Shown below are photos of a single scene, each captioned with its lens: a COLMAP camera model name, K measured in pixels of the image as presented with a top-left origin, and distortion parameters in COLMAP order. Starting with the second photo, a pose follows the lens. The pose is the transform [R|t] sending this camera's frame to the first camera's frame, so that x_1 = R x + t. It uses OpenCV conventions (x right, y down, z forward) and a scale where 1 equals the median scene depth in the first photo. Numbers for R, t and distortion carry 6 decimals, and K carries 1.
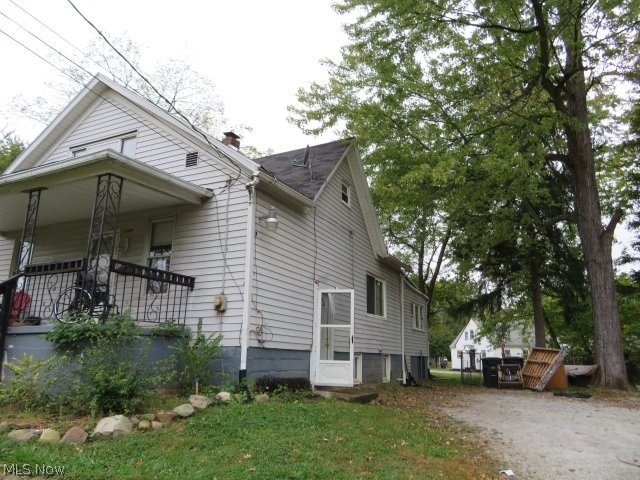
lens RADIAL K [[463.4, 0, 320.2], [0, 463.4, 239.0], [0, 0, 1]] dist [0.009018, 0.002870]
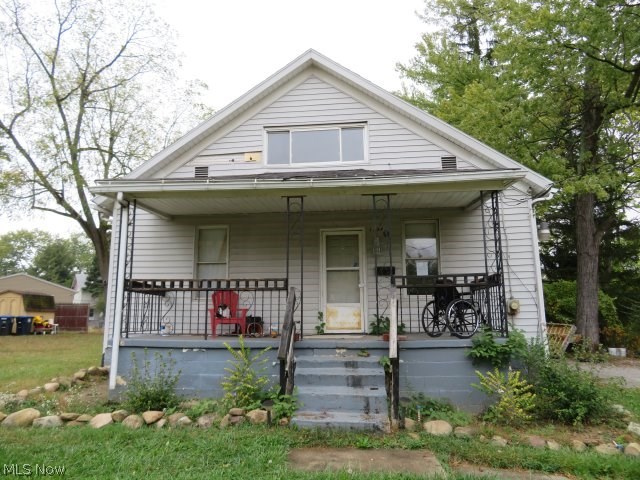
lens RADIAL K [[463.4, 0, 320.7], [0, 463.4, 242.0], [0, 0, 1]] dist [0.009018, 0.002870]
pose [[0.936073, 0.030532, 0.350479, -0.780700], [-0.061066, 0.995205, 0.076401, -0.052719], [-0.346466, -0.092919, 0.933449, 0.115727]]
